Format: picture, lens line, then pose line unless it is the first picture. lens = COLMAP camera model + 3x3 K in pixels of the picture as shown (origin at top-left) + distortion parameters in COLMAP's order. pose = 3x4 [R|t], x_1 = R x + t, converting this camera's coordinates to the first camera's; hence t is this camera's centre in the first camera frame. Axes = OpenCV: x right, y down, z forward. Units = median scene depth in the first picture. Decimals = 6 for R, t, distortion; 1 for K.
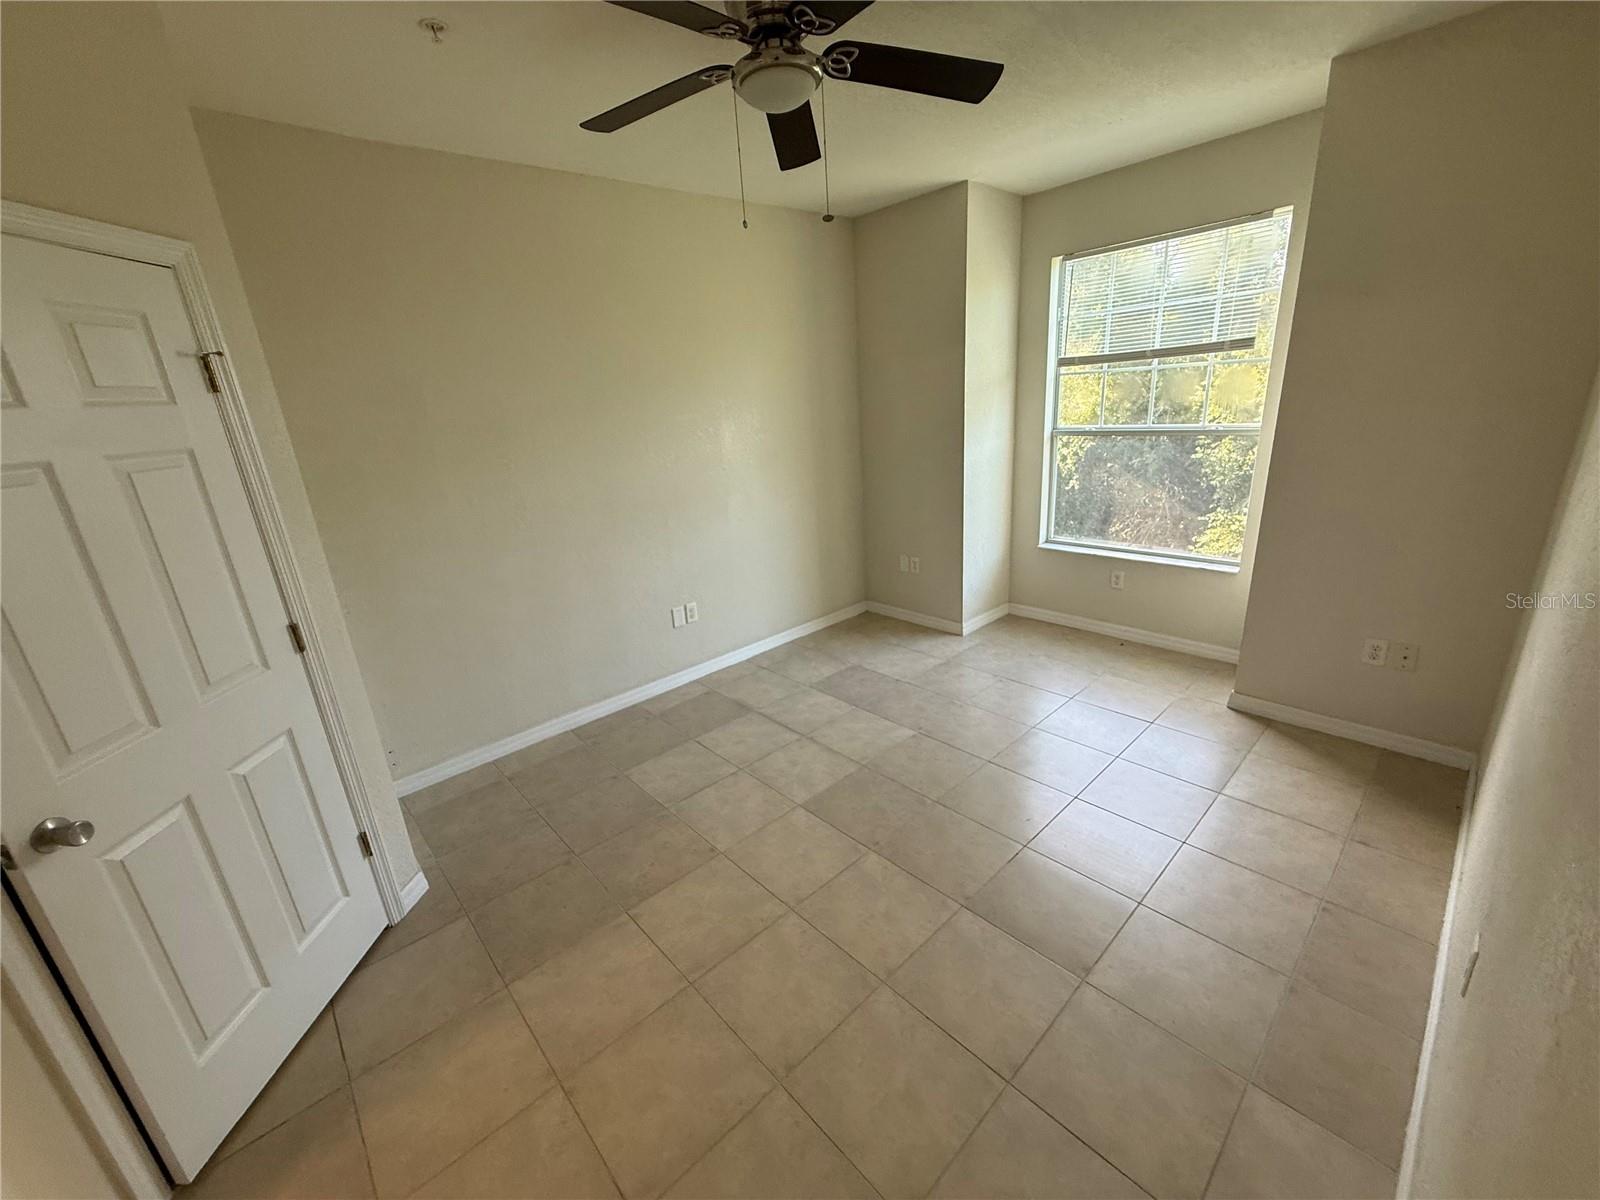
lens RADIAL K [[638.3, 0, 795.8], [0, 638.3, 603.9], [0, 0, 1]] dist [-0.001205, -0.000281]
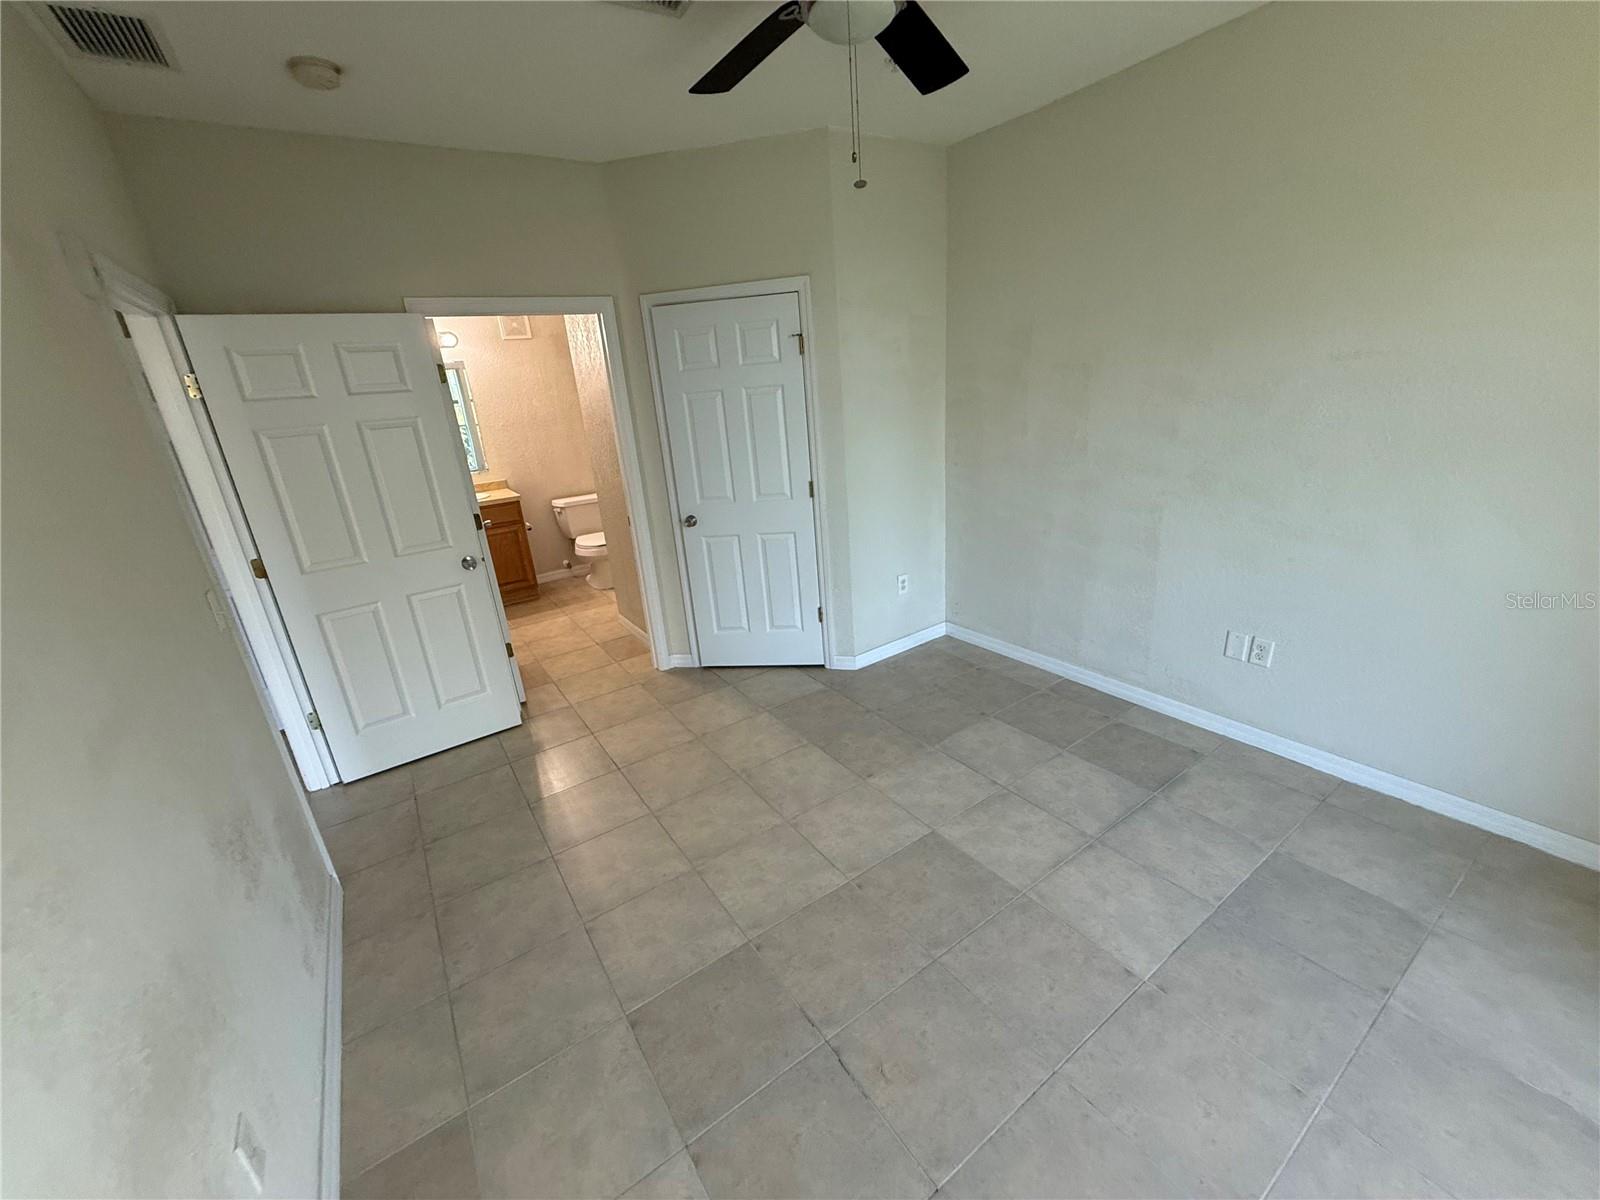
lens RADIAL K [[638.3, 0, 799.8], [0, 638.3, 599.5], [0, 0, 1]] dist [-0.001205, -0.000281]
pose [[-0.136300, 0.396739, -0.907756, 0.639803], [-0.224911, 0.879988, 0.418373, -0.268412], [0.964799, 0.261188, -0.030711, 0.684257]]
